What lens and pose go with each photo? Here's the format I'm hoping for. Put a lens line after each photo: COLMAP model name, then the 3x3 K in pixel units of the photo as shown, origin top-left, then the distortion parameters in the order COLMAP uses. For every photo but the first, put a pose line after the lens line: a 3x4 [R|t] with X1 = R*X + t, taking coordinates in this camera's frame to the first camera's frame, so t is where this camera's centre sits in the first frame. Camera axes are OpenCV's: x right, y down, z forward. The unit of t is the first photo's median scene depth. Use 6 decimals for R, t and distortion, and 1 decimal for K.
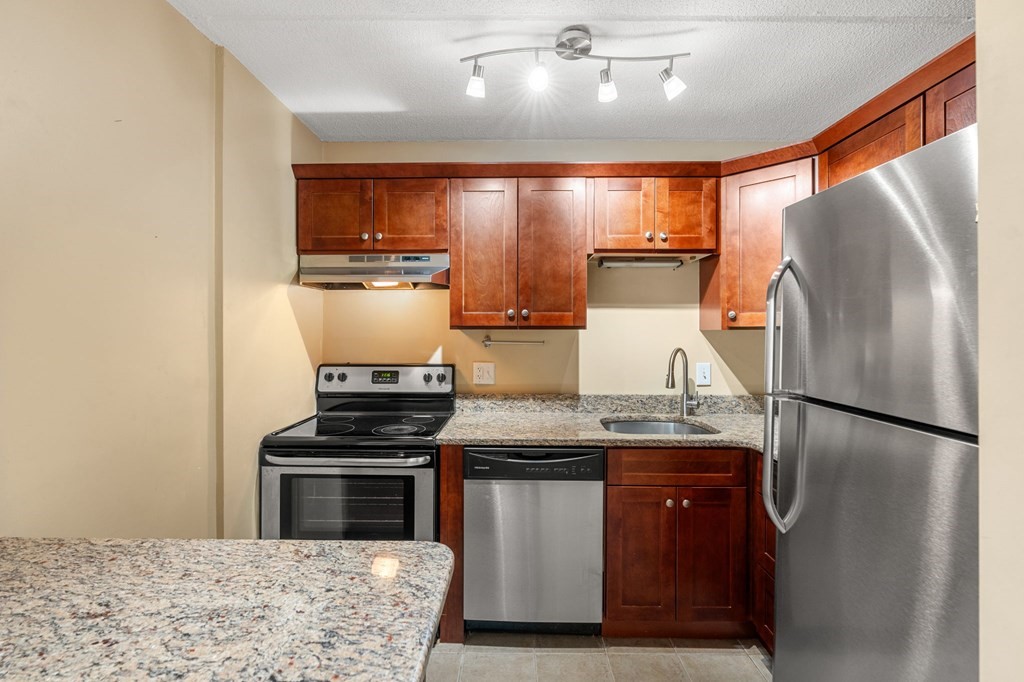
lens RADIAL K [[467.0, 0, 514.6], [0, 467.0, 325.4], [0, 0, 1]] dist [-0.007053, 0.000840]
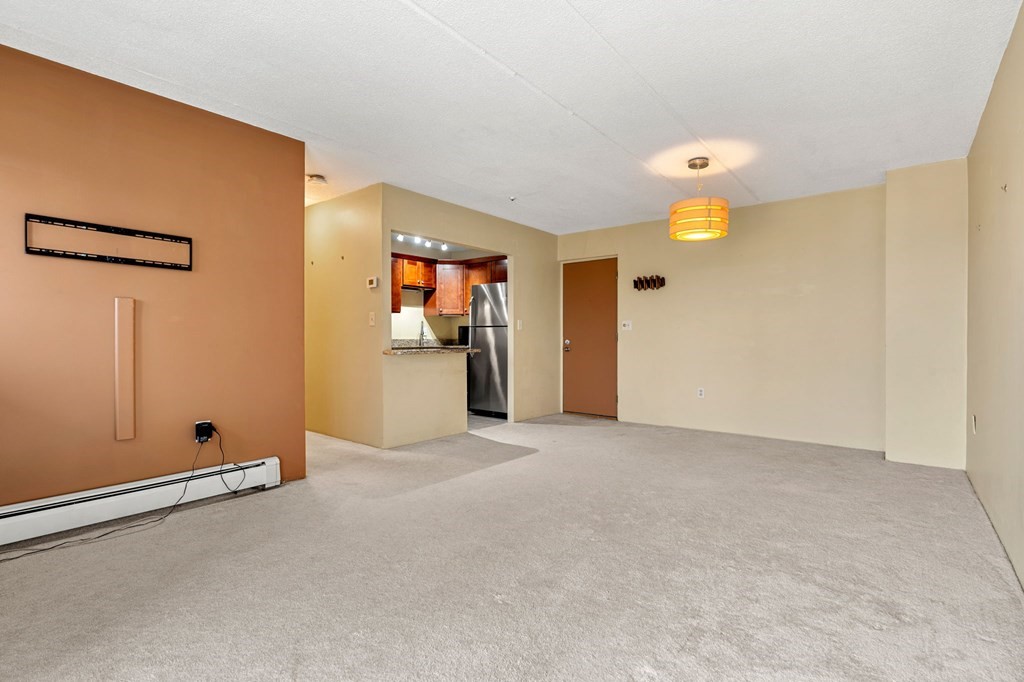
lens RADIAL K [[467.0, 0, 514.6], [0, 467.0, 325.4], [0, 0, 1]] dist [-0.007053, 0.000840]
pose [[0.625830, 0.018723, 0.779735, -1.622517], [-0.007600, 0.999811, -0.017908, 0.130076], [-0.779923, 0.005282, 0.625854, -1.302393]]
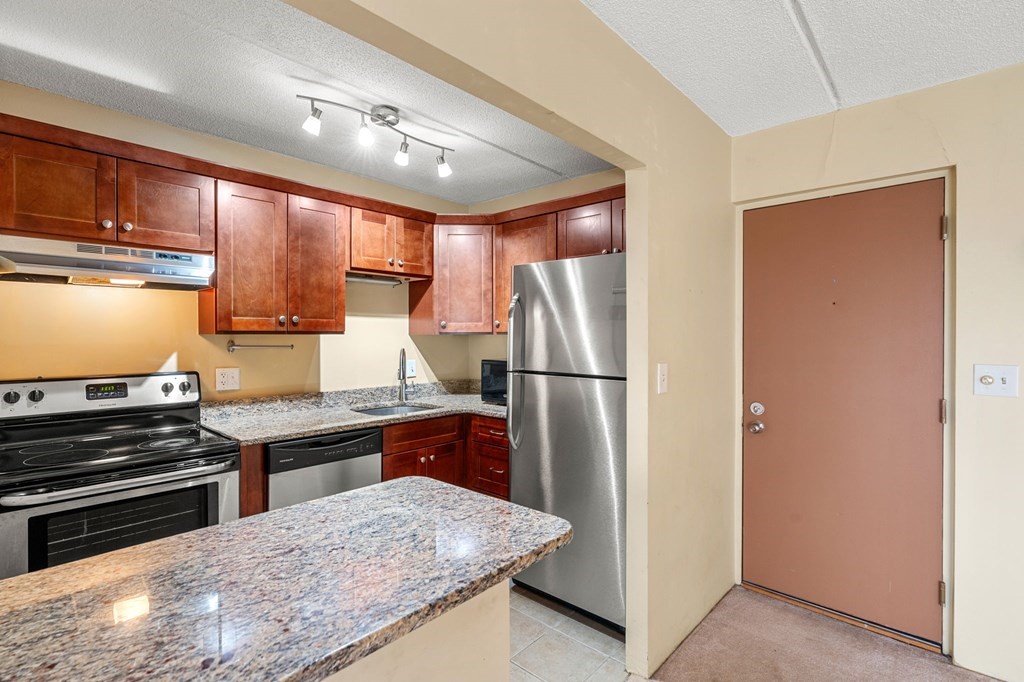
lens RADIAL K [[467.0, 0, 514.6], [0, 467.0, 325.4], [0, 0, 1]] dist [-0.007053, 0.000840]
pose [[0.668893, 0.013878, 0.743229, -0.439071], [-0.006199, 0.999895, -0.013092, -0.000758], [-0.743333, 0.004150, 0.668909, -0.108525]]
